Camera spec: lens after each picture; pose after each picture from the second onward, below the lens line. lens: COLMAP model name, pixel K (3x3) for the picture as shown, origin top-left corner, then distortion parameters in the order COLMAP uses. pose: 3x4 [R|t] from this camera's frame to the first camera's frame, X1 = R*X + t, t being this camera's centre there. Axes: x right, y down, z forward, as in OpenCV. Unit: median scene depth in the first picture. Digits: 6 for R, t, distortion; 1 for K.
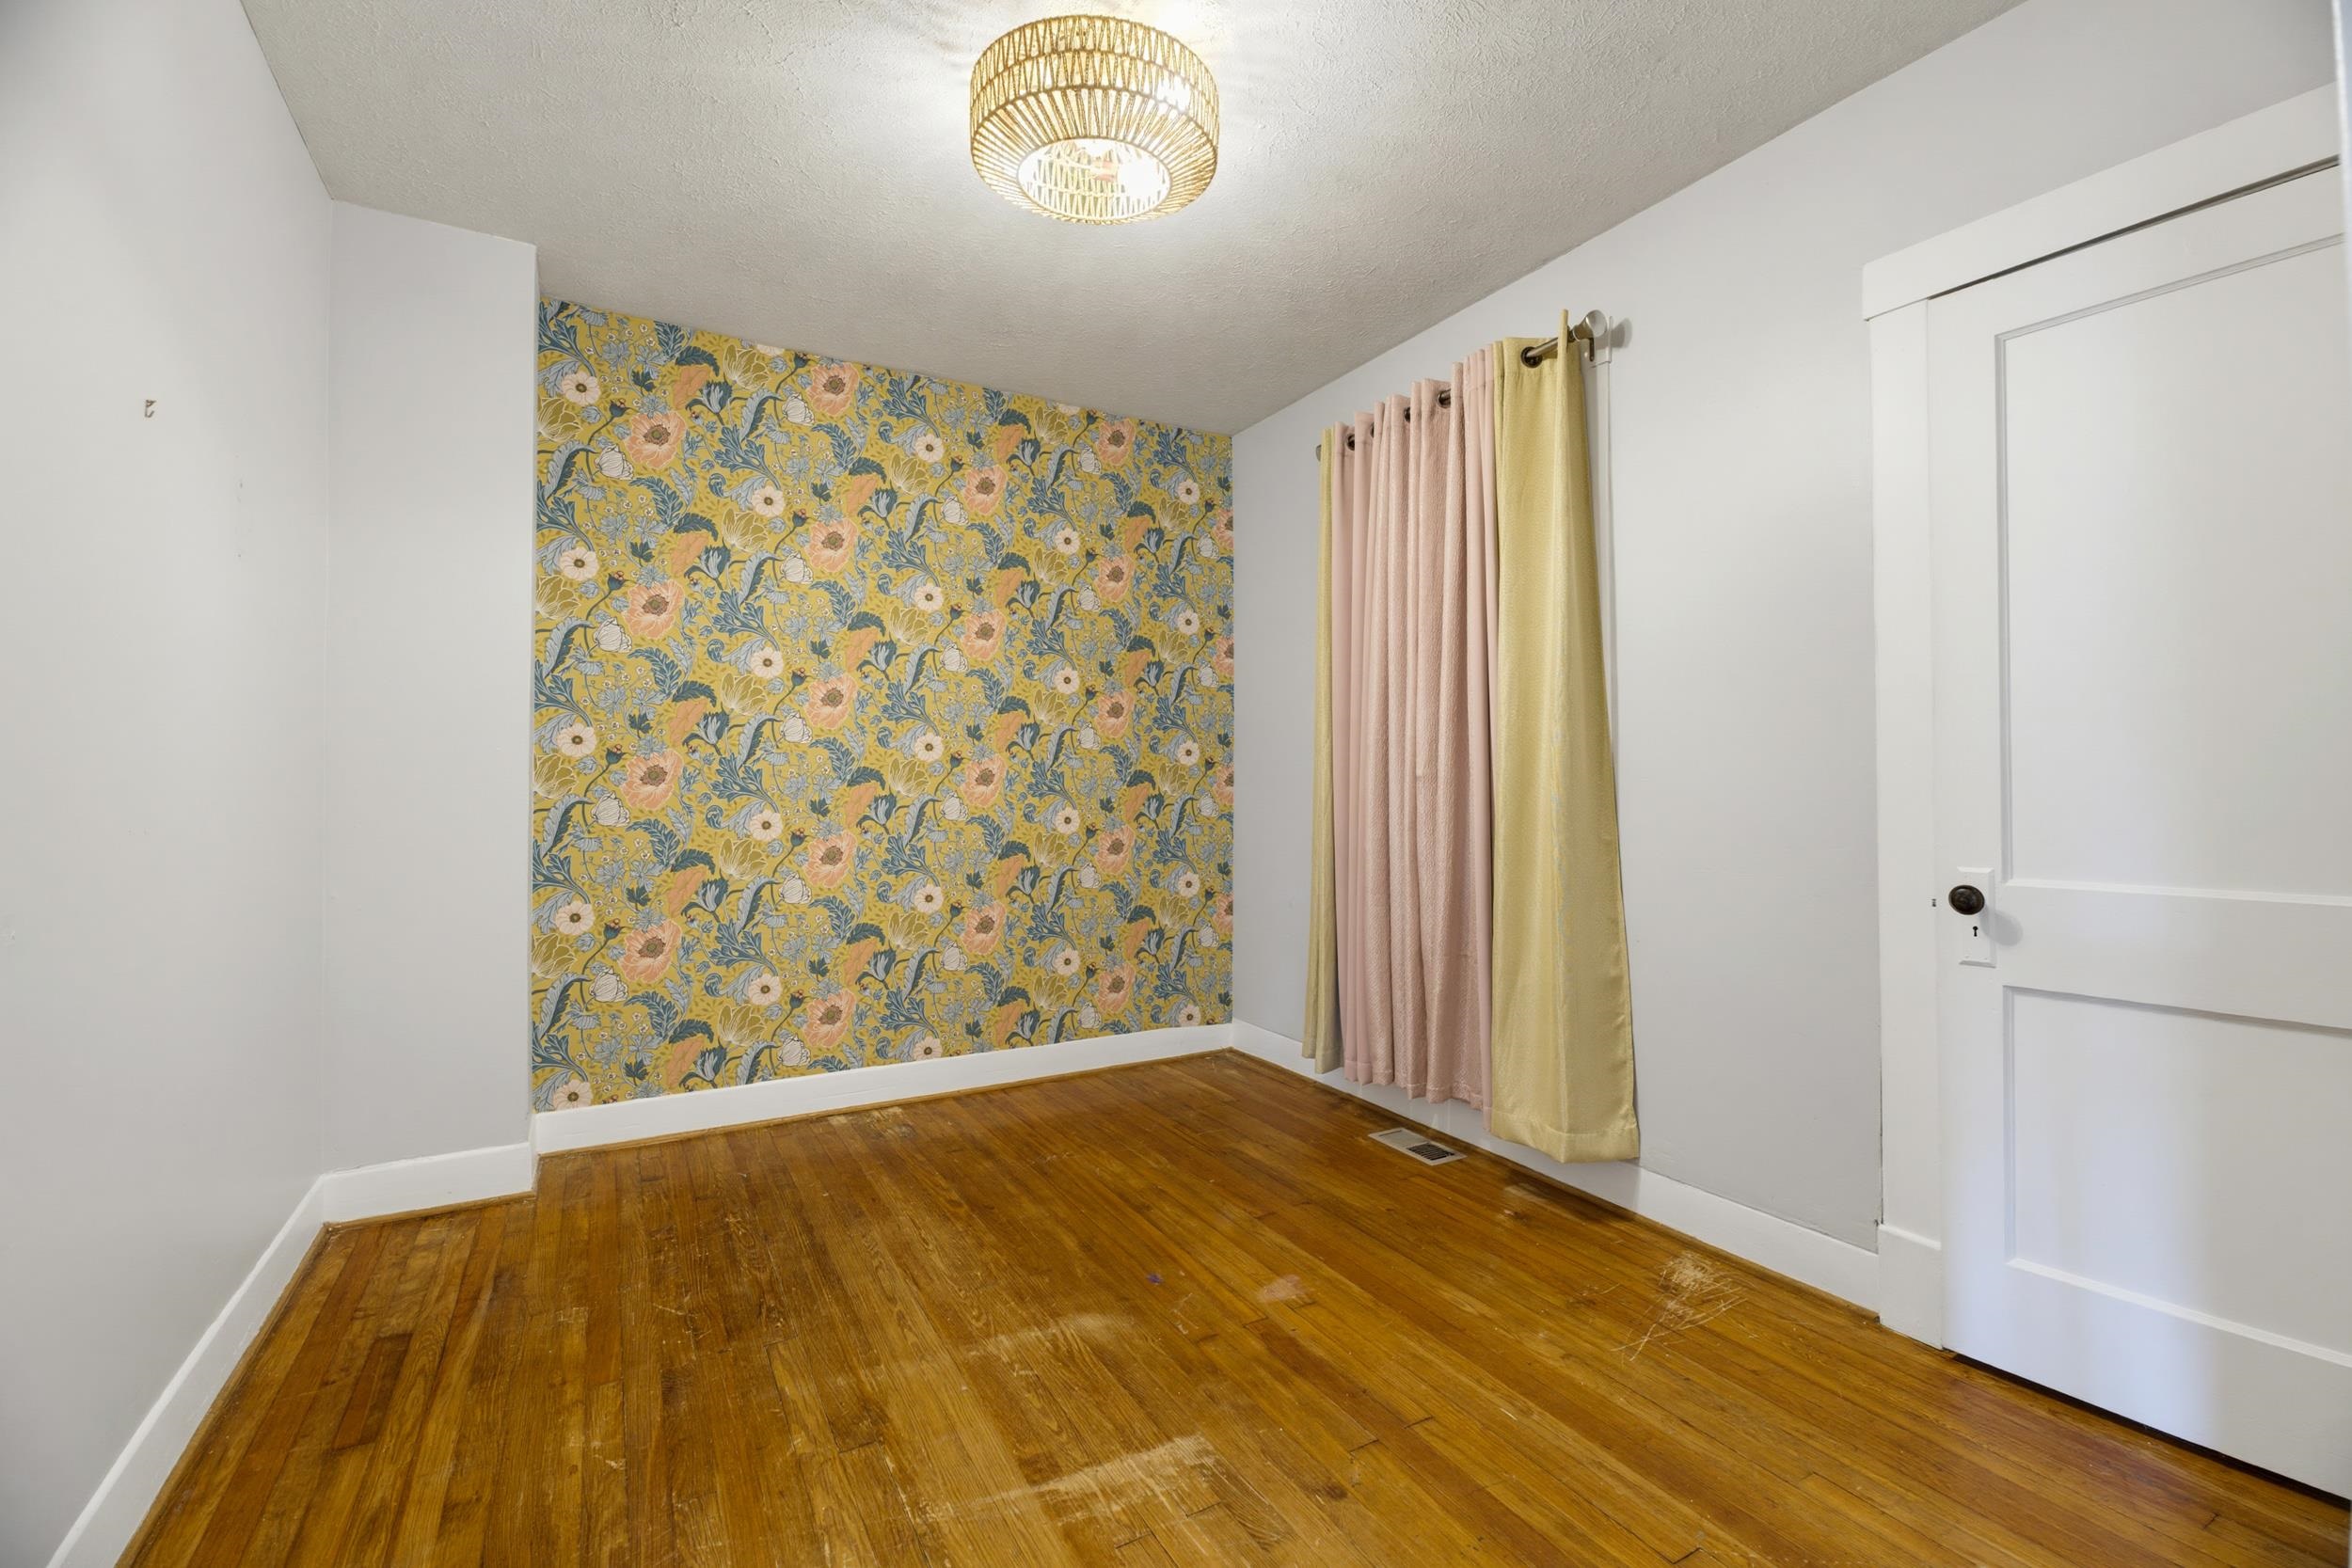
lens RADIAL K [[1018.1, 0, 1176.0], [0, 1018.1, 784.0], [0, 0, 1]] dist [0.003456, 0.000211]
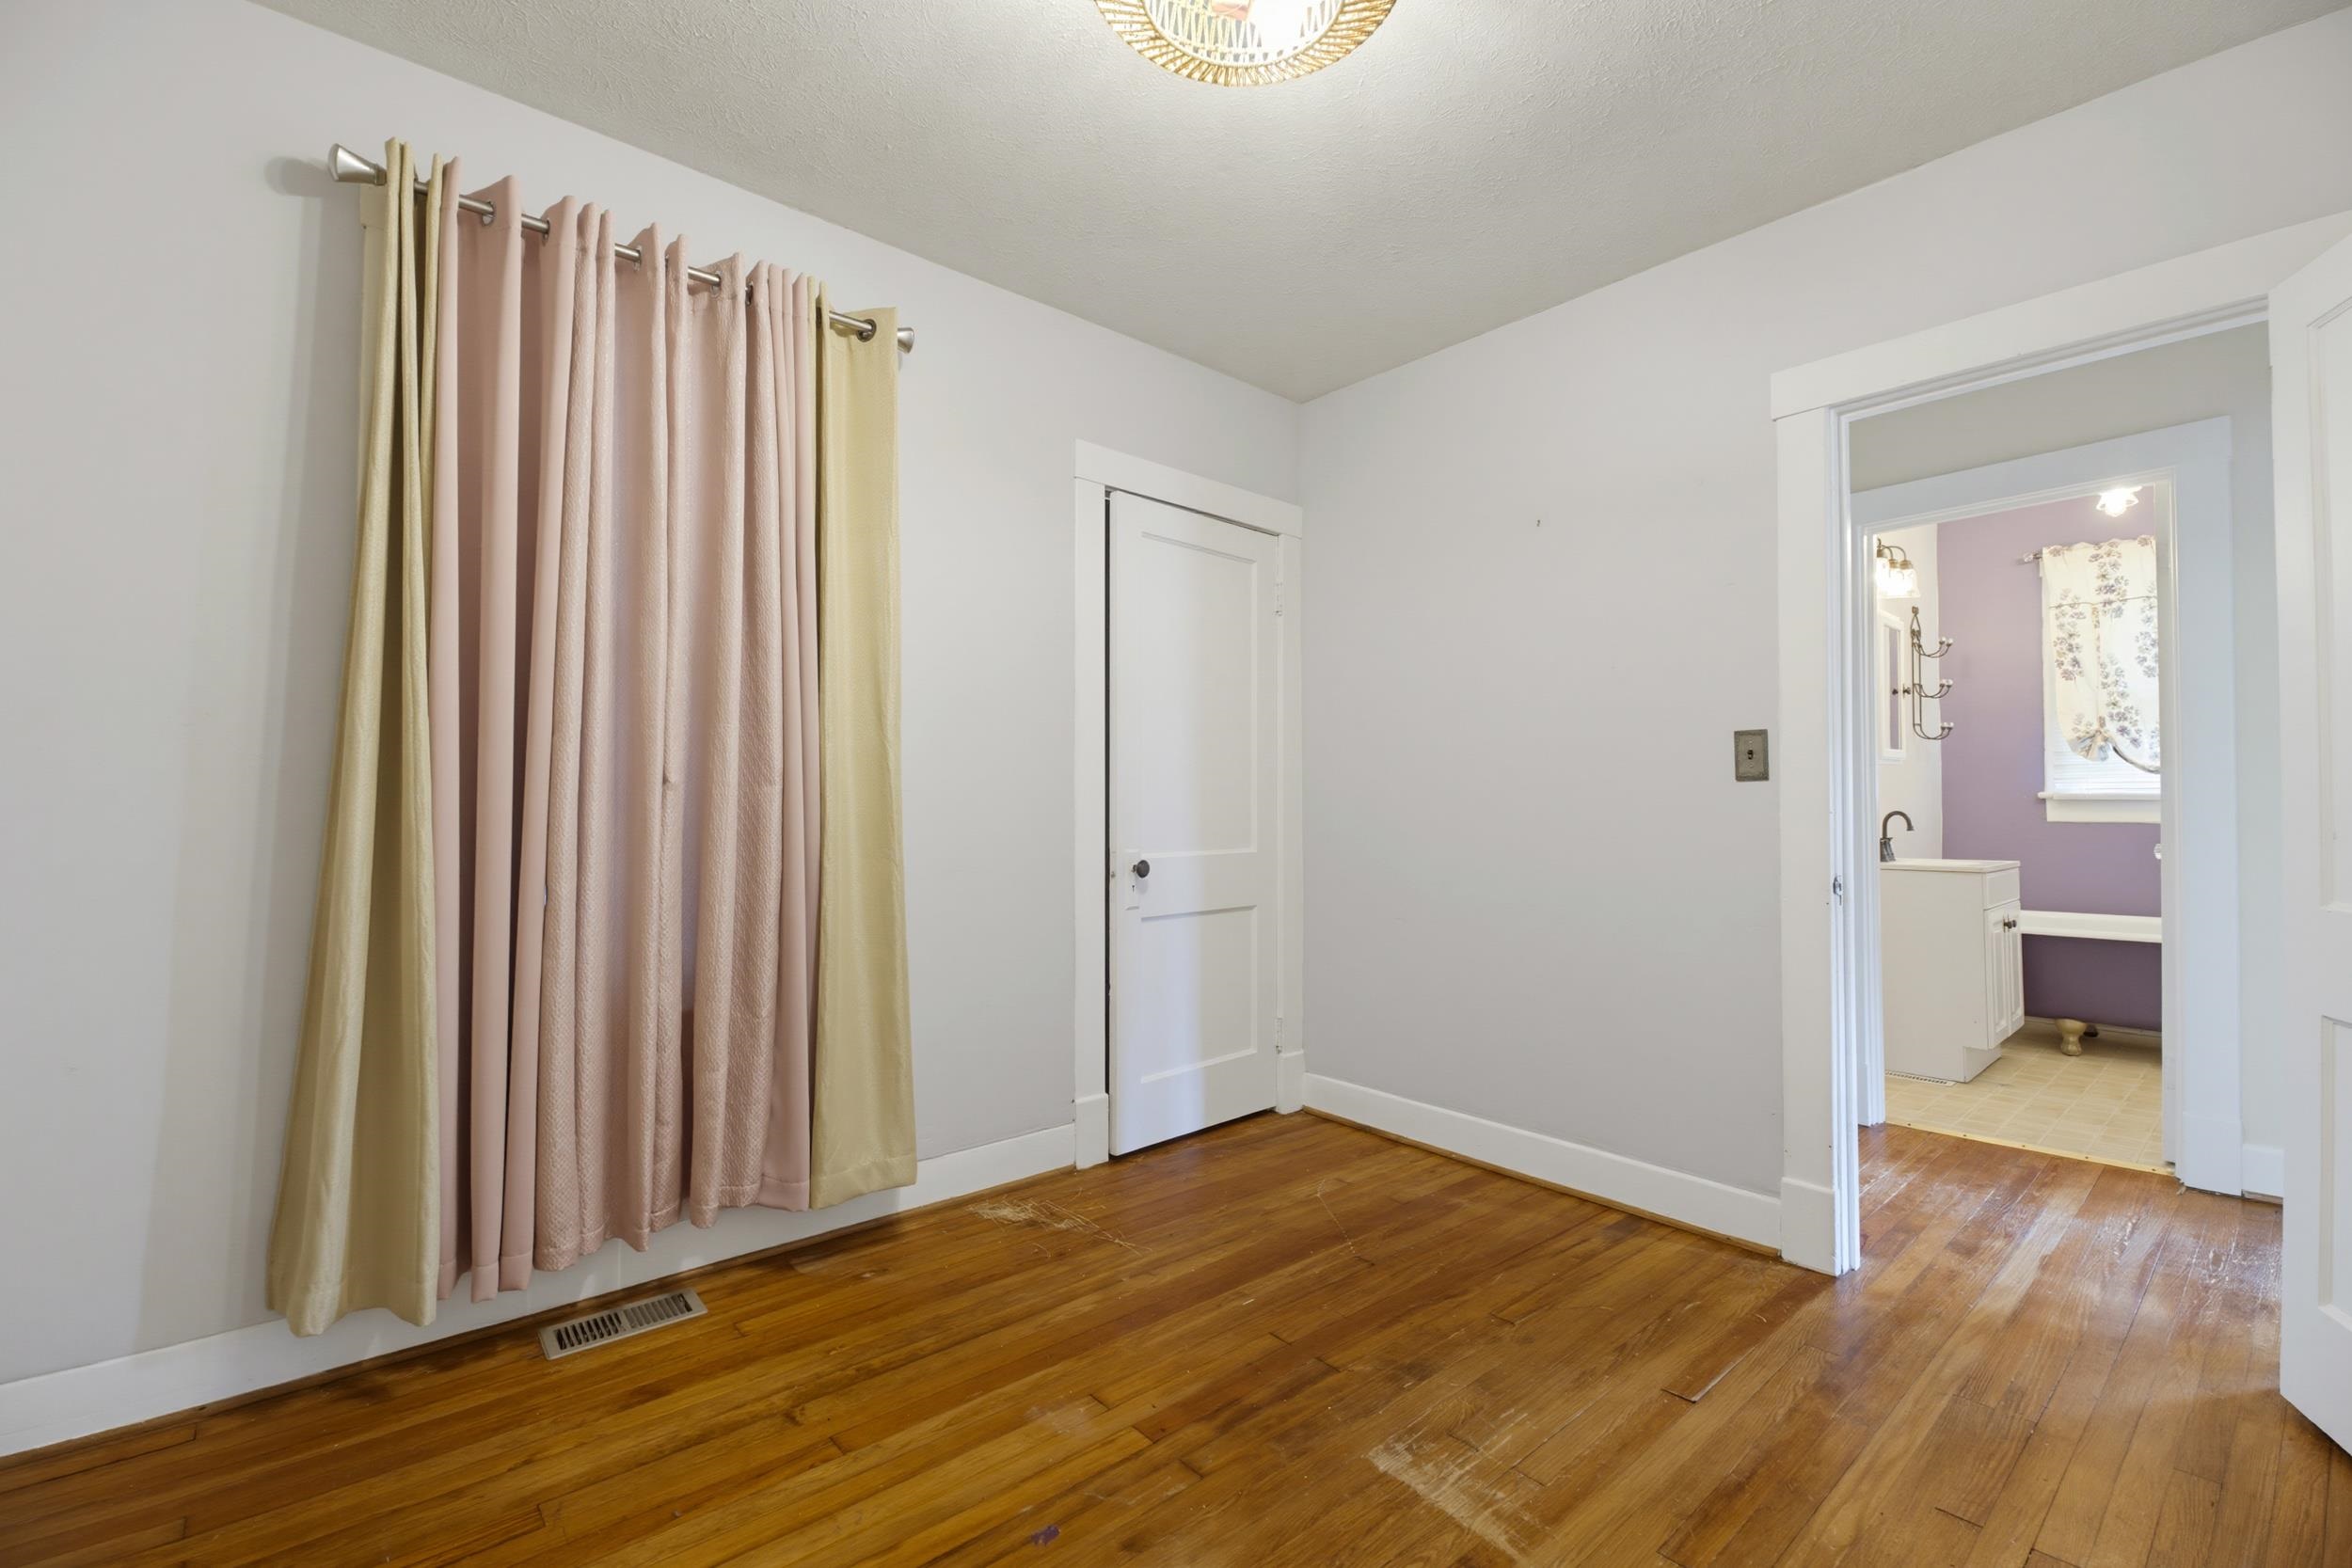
lens RADIAL K [[1018.1, 0, 1176.0], [0, 1018.1, 784.0], [0, 0, 1]] dist [0.003456, 0.000211]
pose [[-0.186231, 0.009439, 0.982461, -0.731331], [-0.005932, 0.999925, -0.010731, -0.005487], [-0.982488, -0.007827, -0.186161, 1.081375]]
